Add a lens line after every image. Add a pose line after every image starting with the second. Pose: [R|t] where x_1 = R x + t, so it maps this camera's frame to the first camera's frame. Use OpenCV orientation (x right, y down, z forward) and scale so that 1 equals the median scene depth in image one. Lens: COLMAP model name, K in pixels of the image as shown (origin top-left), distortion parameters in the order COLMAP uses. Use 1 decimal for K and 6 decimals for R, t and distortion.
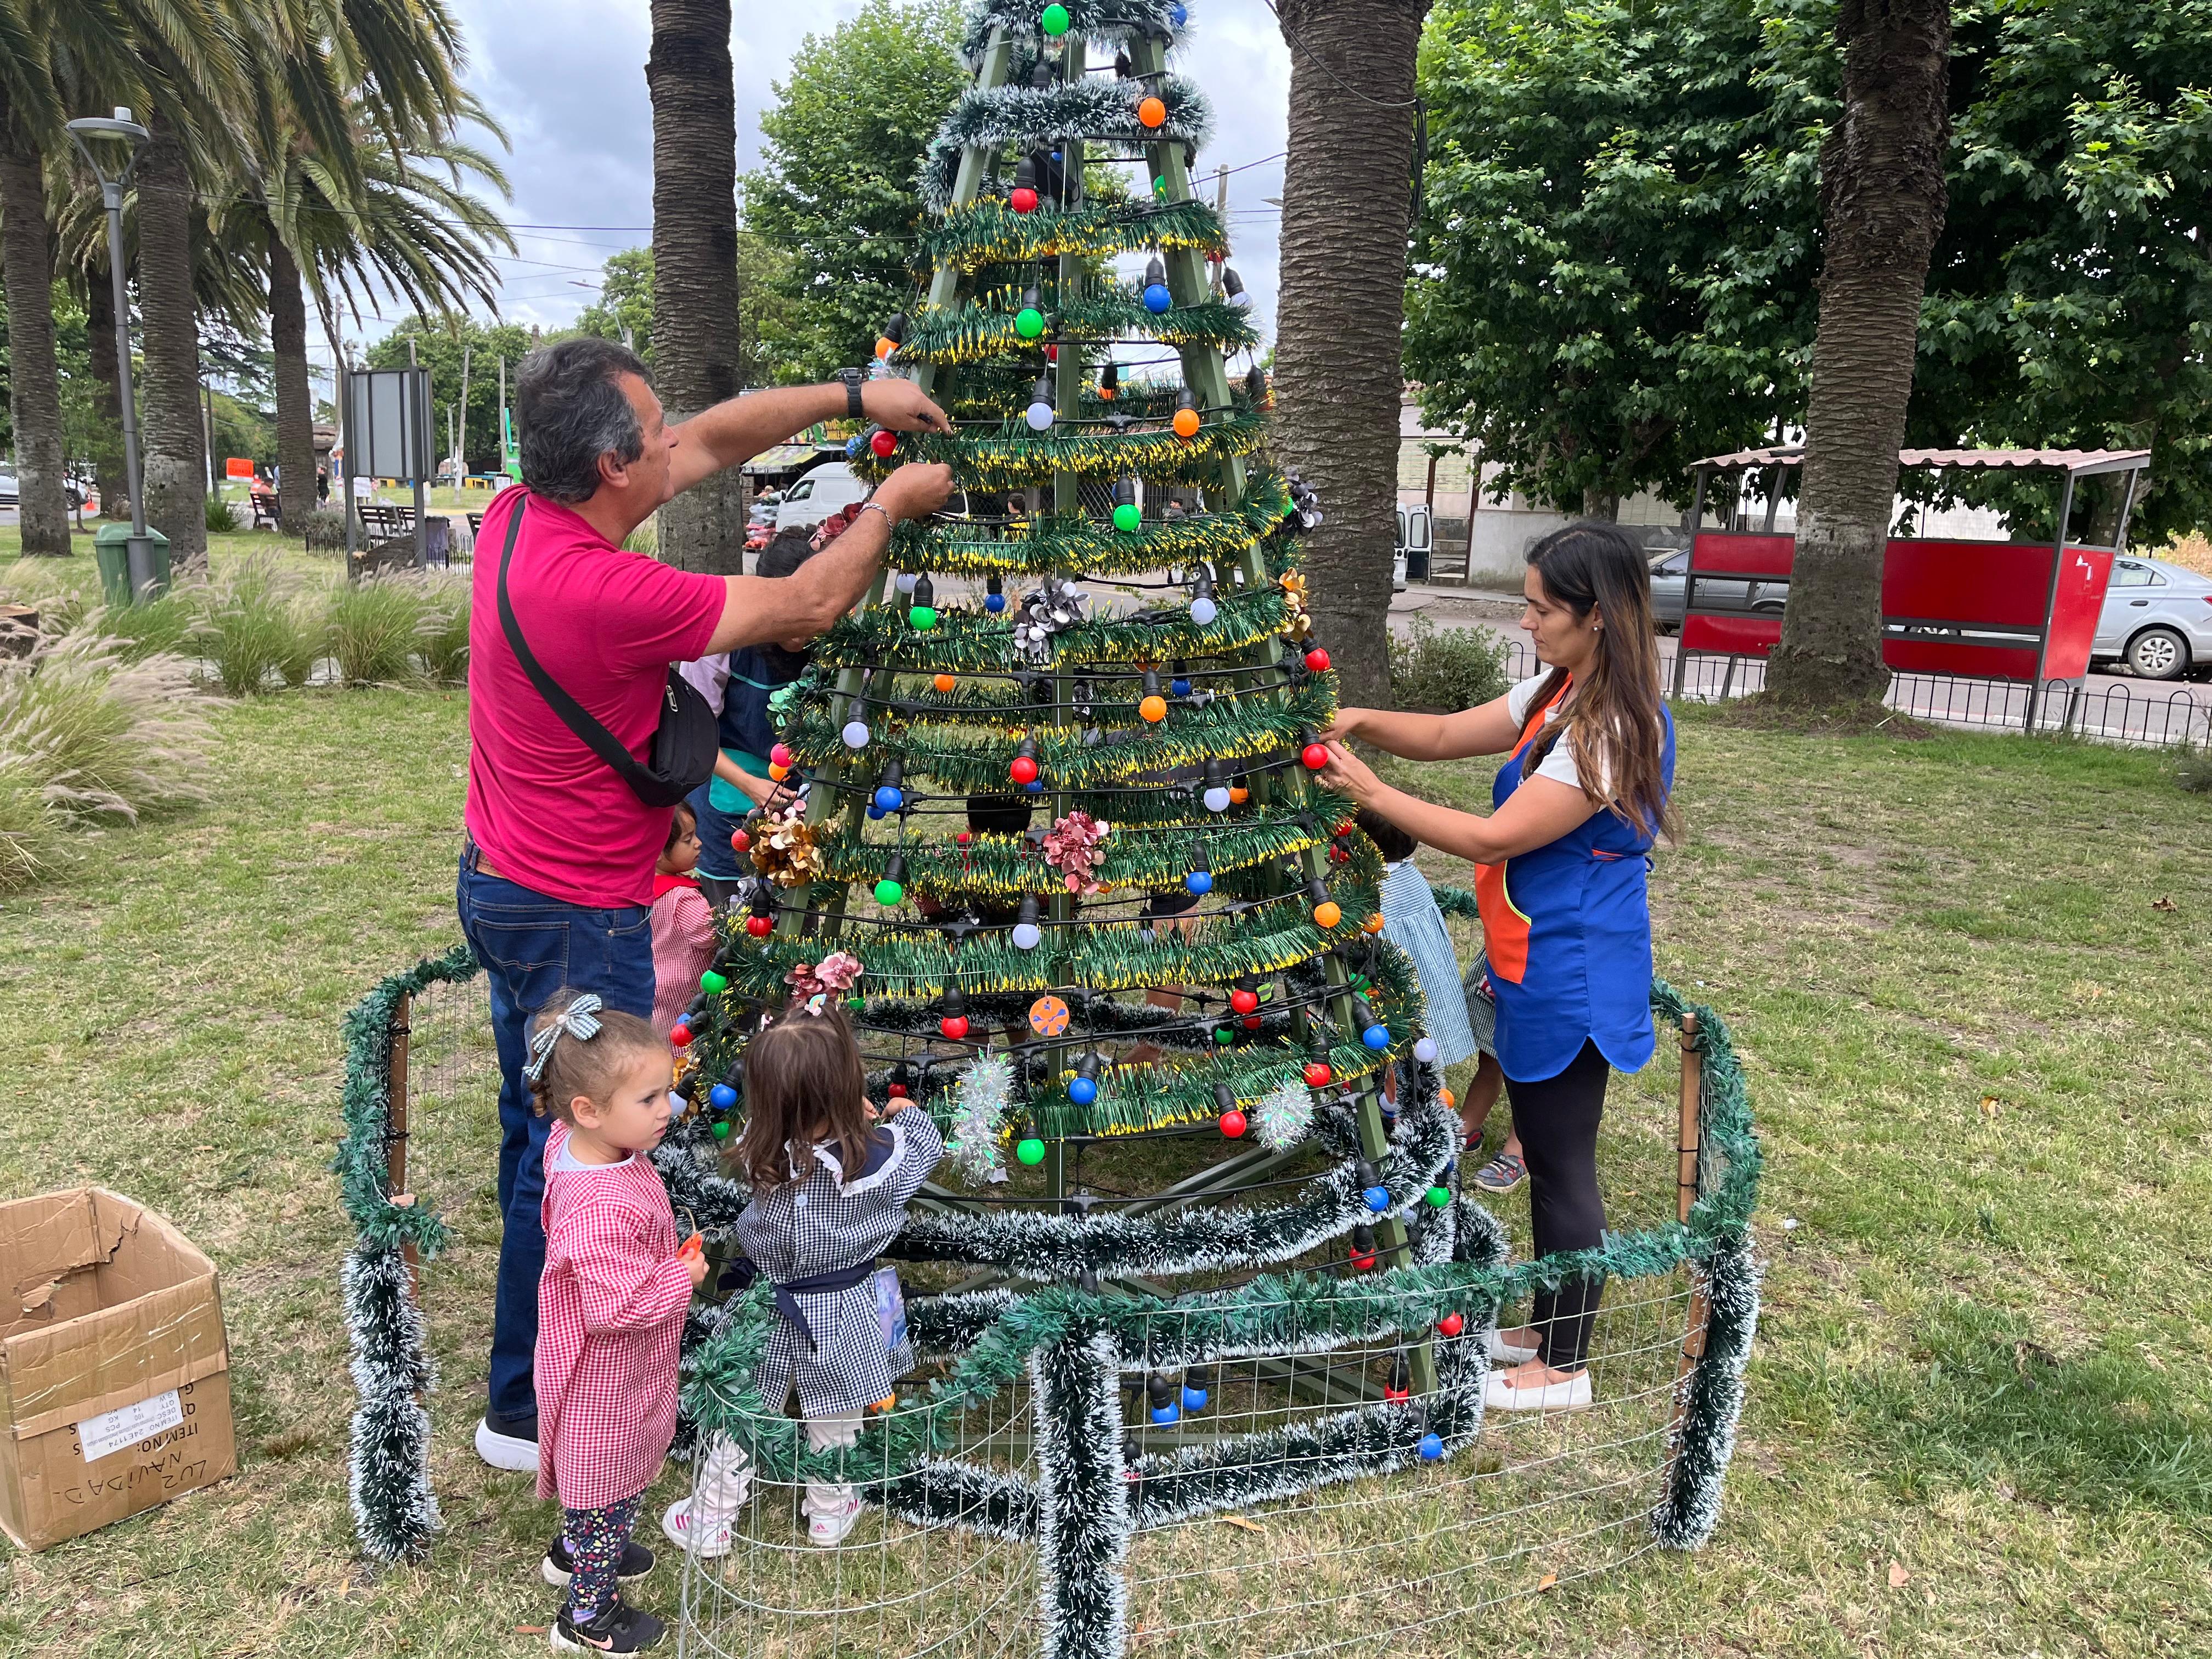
lens RADIAL K [[1659.1, 0, 1185.0], [0, 1659.1, 861.3], [0, 0, 1]] dist [0.066091, -0.081605]
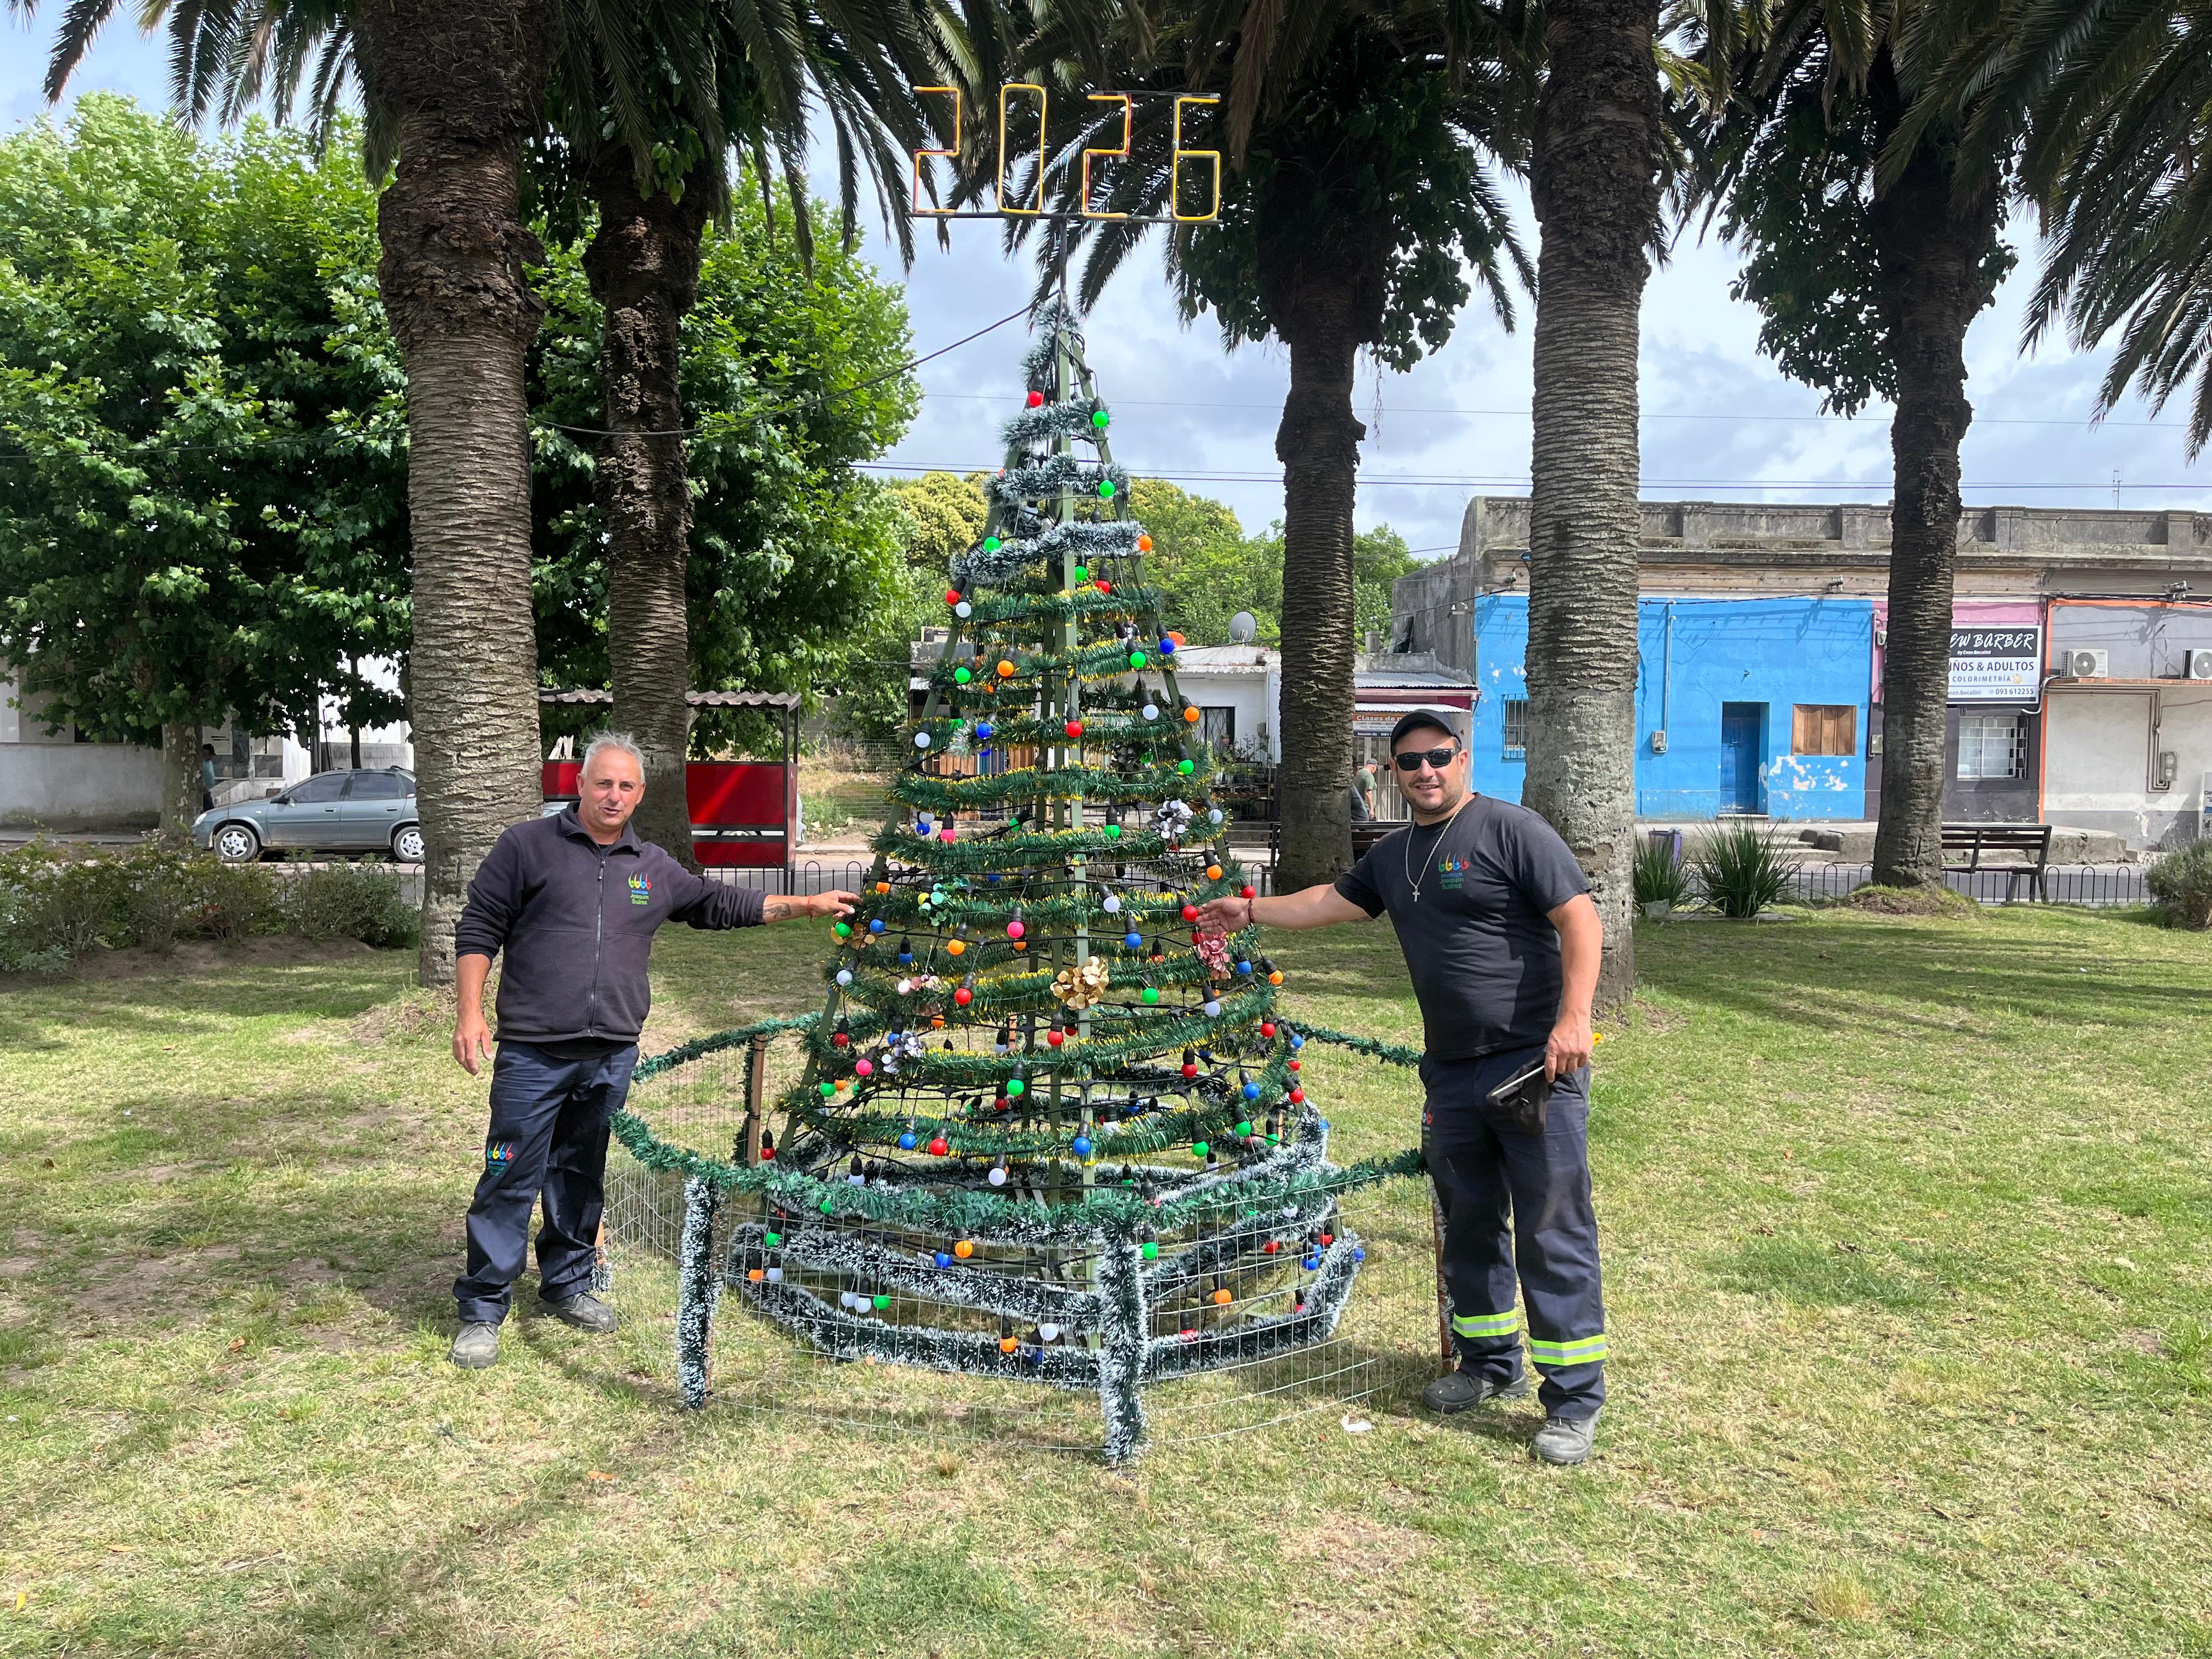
lens RADIAL K [[1661.2, 0, 1091.8], [0, 1661.2, 825.2], [0, 0, 1]] dist [0.038659, -0.059681]
pose [[0.636894, -0.061187, 0.768519, -0.303955], [0.175266, 0.982236, -0.067045, -0.010072], [-0.750765, 0.177396, 0.636304, -0.003695]]
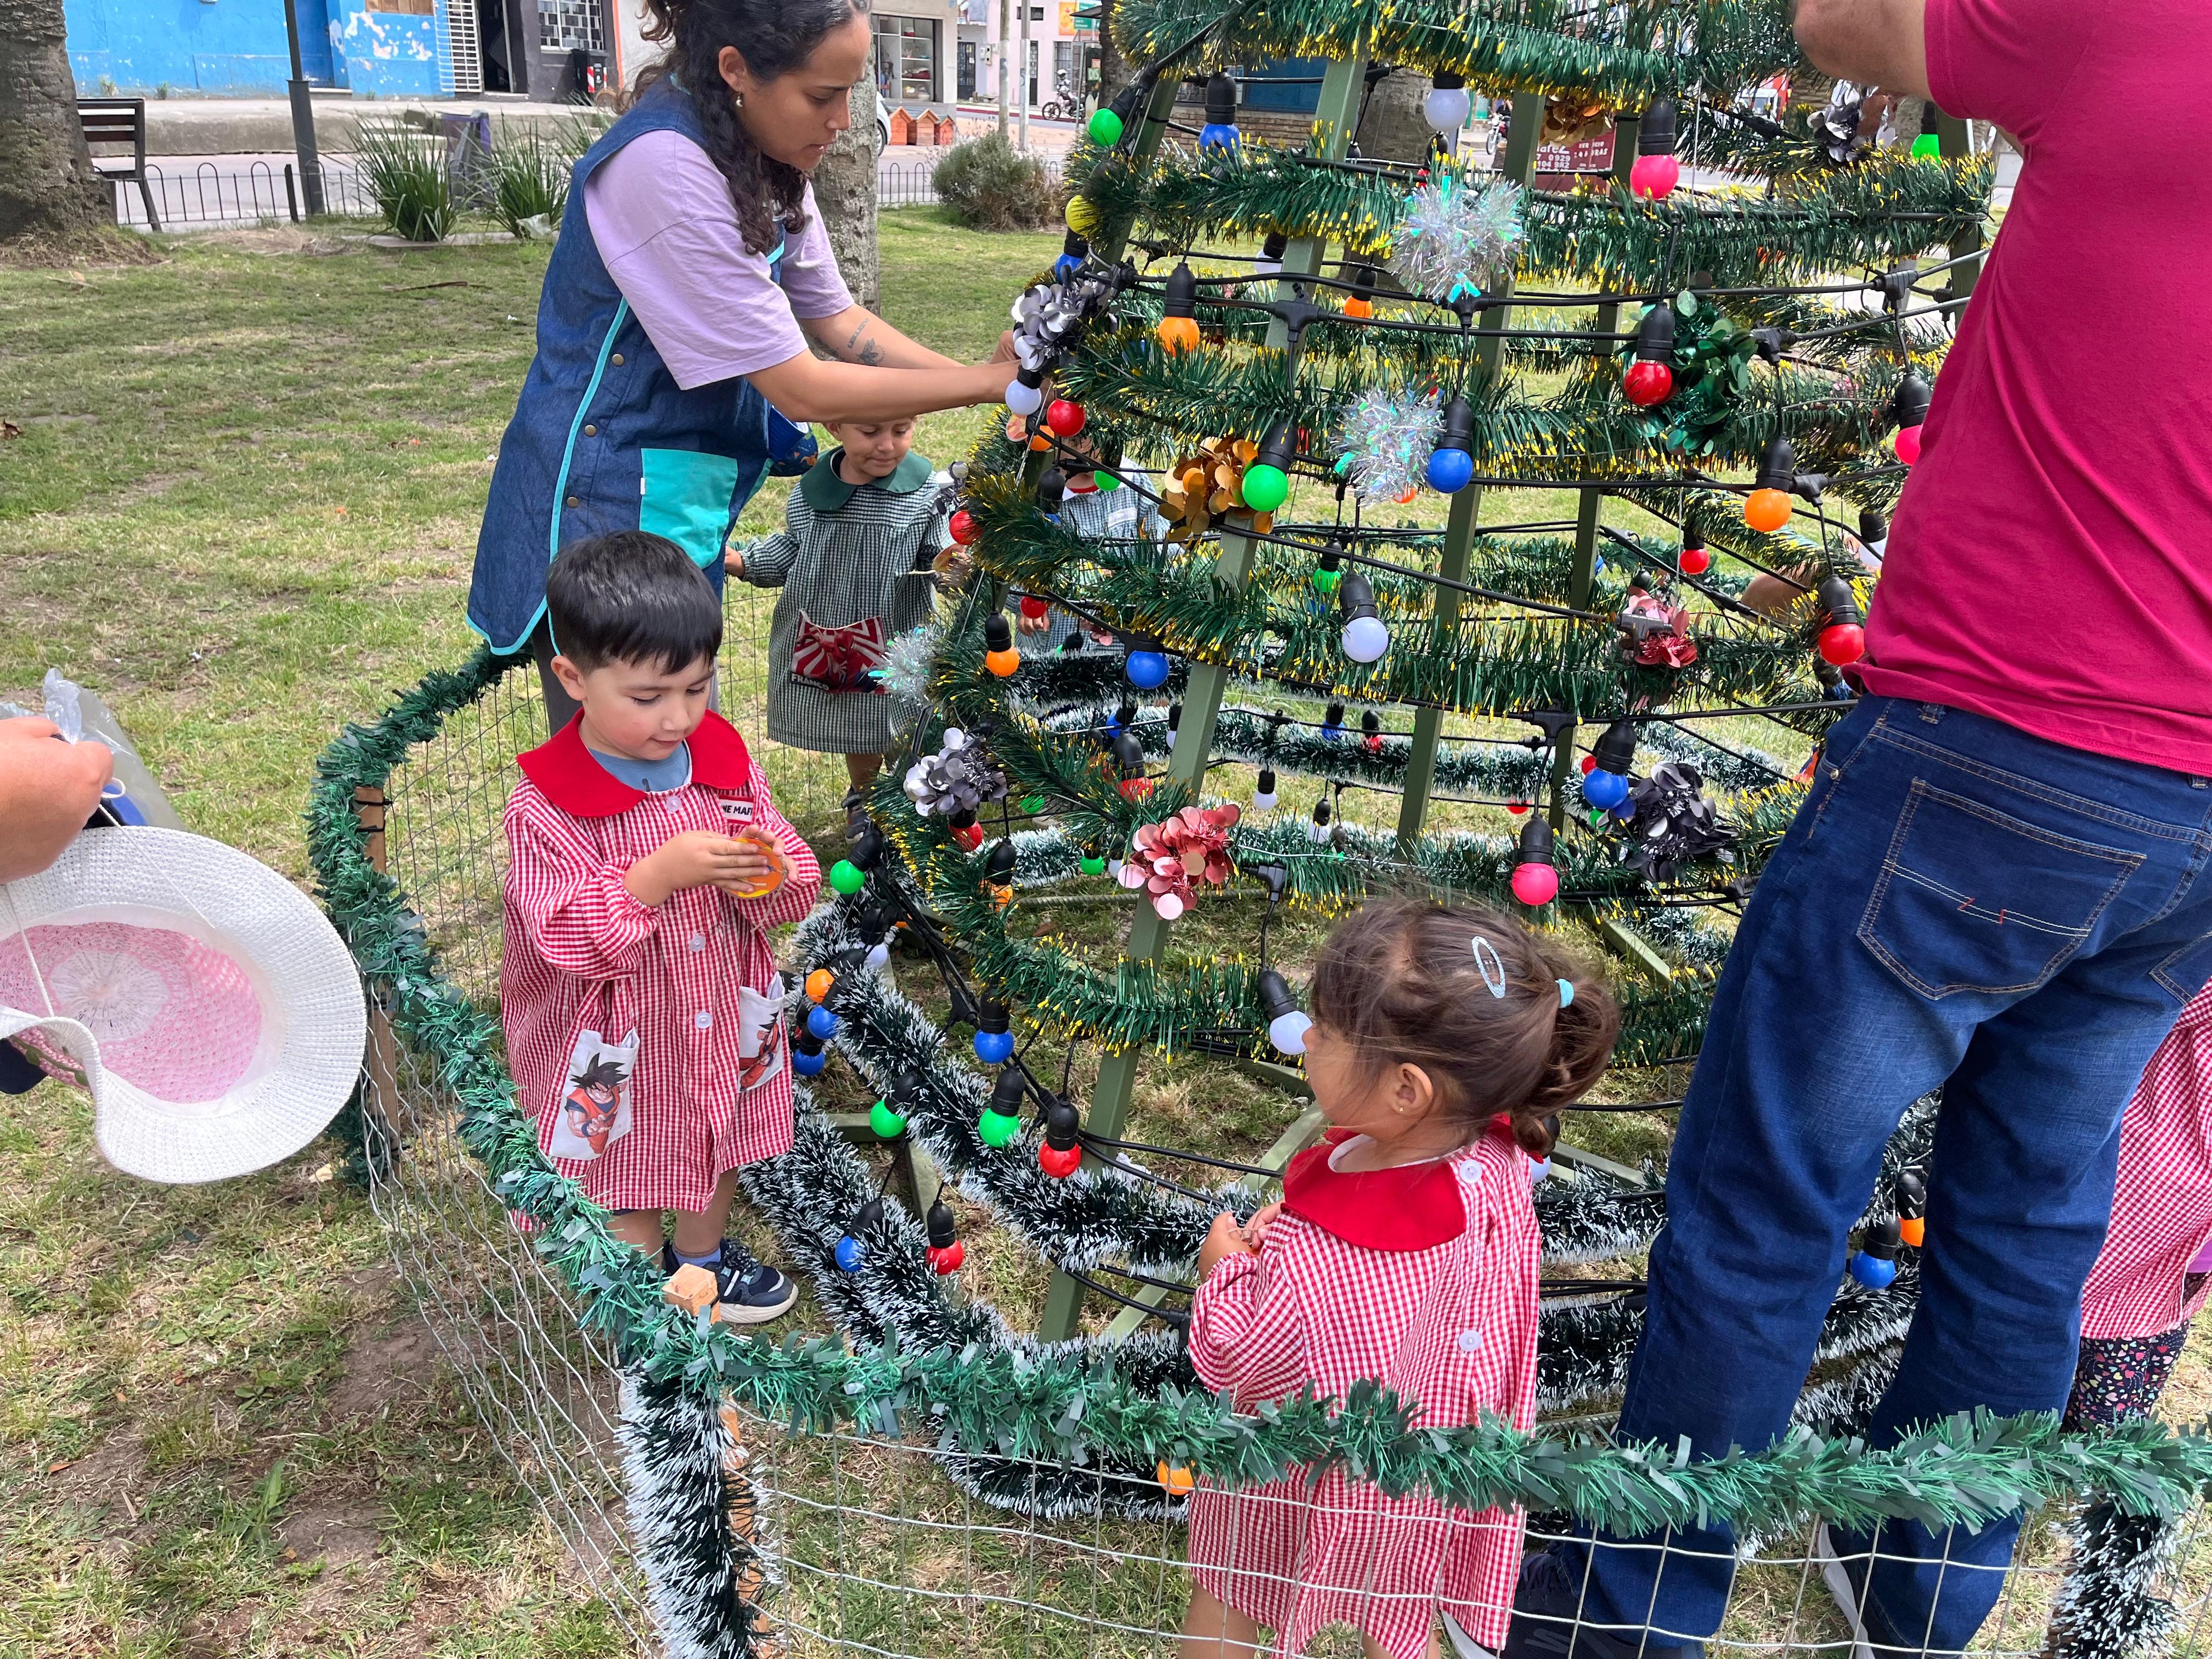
lens RADIAL K [[1661.2, 0, 1091.8], [0, 1661.2, 825.2], [0, 0, 1]] dist [0.038659, -0.059681]
pose [[-0.210811, -0.441002, 0.872397, -0.167307], [0.143808, 0.868751, 0.473909, -0.060920], [-0.966891, 0.225363, -0.119723, 0.315156]]
